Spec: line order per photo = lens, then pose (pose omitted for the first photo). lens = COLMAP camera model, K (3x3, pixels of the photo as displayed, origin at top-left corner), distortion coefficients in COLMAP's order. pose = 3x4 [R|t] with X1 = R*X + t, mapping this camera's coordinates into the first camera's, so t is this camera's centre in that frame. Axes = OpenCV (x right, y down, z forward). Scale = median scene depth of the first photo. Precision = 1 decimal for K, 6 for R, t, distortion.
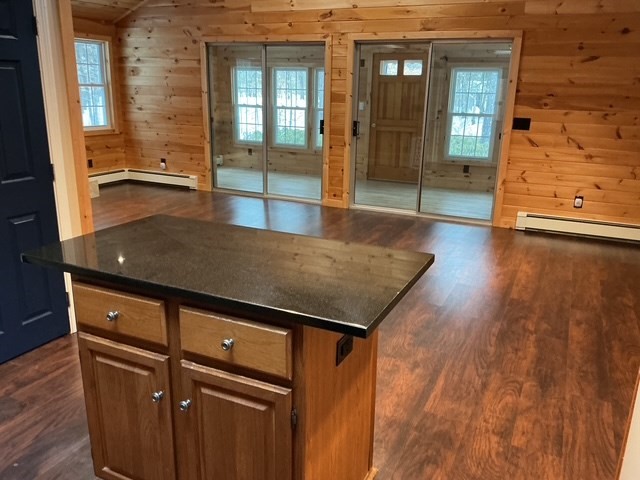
lens RADIAL K [[528.4, 0, 319.7], [0, 528.4, 241.9], [0, 0, 1]] dist [0.118334, -0.199743]
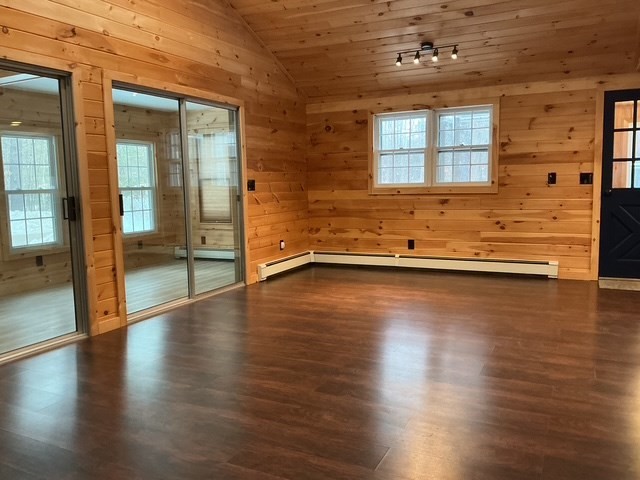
lens RADIAL K [[528.4, 0, 319.7], [0, 528.4, 241.9], [0, 0, 1]] dist [0.118334, -0.199743]
pose [[0.023156, -0.136102, 0.990424, -0.485112], [0.302034, 0.945349, 0.122847, -0.139257], [-0.953016, 0.296298, 0.062998, 0.577833]]
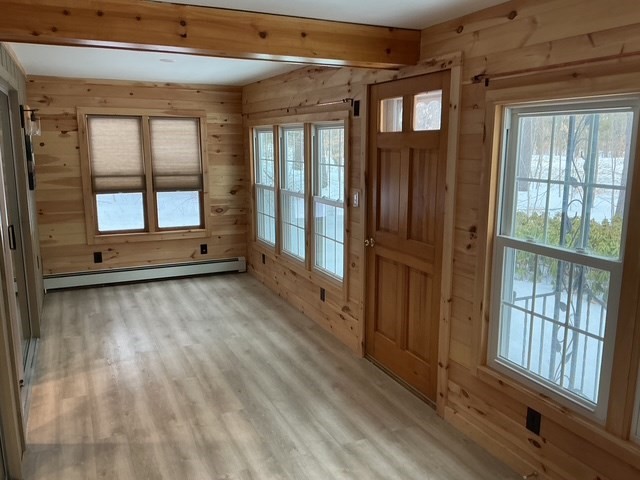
lens RADIAL K [[528.4, 0, 319.7], [0, 528.4, 241.9], [0, 0, 1]] dist [0.118334, -0.199743]
pose [[0.767003, 0.096353, -0.634368, 0.376507], [-0.164458, 0.985156, -0.049211, -0.207602], [0.620210, 0.142072, 0.771463, 0.688500]]
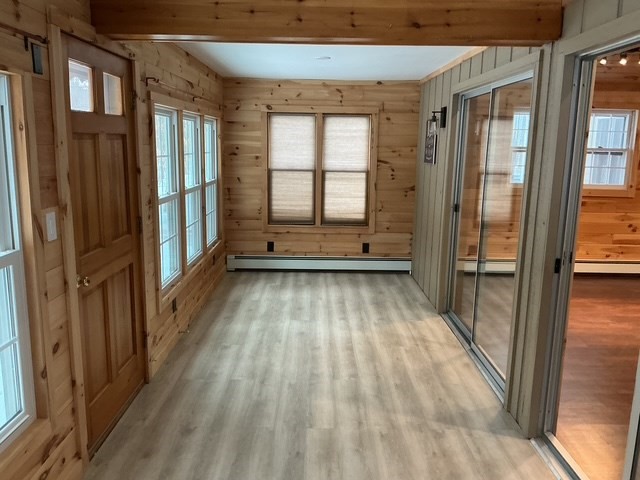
lens RADIAL K [[528.4, 0, 319.7], [0, 528.4, 241.9], [0, 0, 1]] dist [0.118334, -0.199743]
pose [[-0.430812, -0.194452, 0.881243, -0.220493], [0.225207, 0.922449, 0.313640, -0.325177], [-0.873889, 0.333582, -0.353611, 1.067363]]
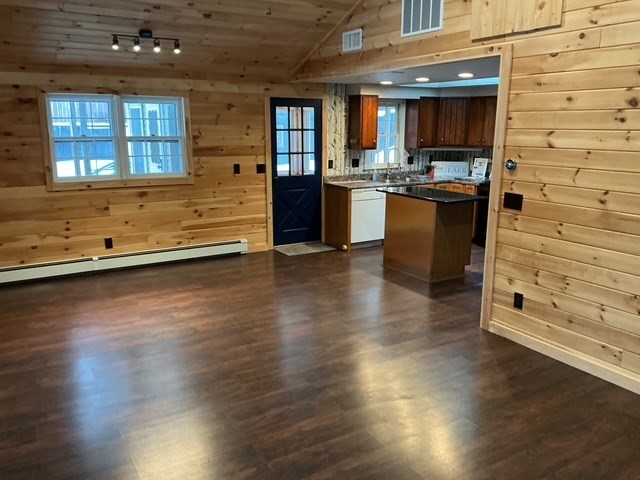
lens RADIAL K [[528.4, 0, 319.7], [0, 528.4, 241.9], [0, 0, 1]] dist [0.118334, -0.199743]
pose [[-0.828256, -0.145416, 0.541153, -0.317961], [0.138265, 0.882844, 0.448854, -0.291994], [-0.543024, 0.446588, -0.711114, 0.872519]]
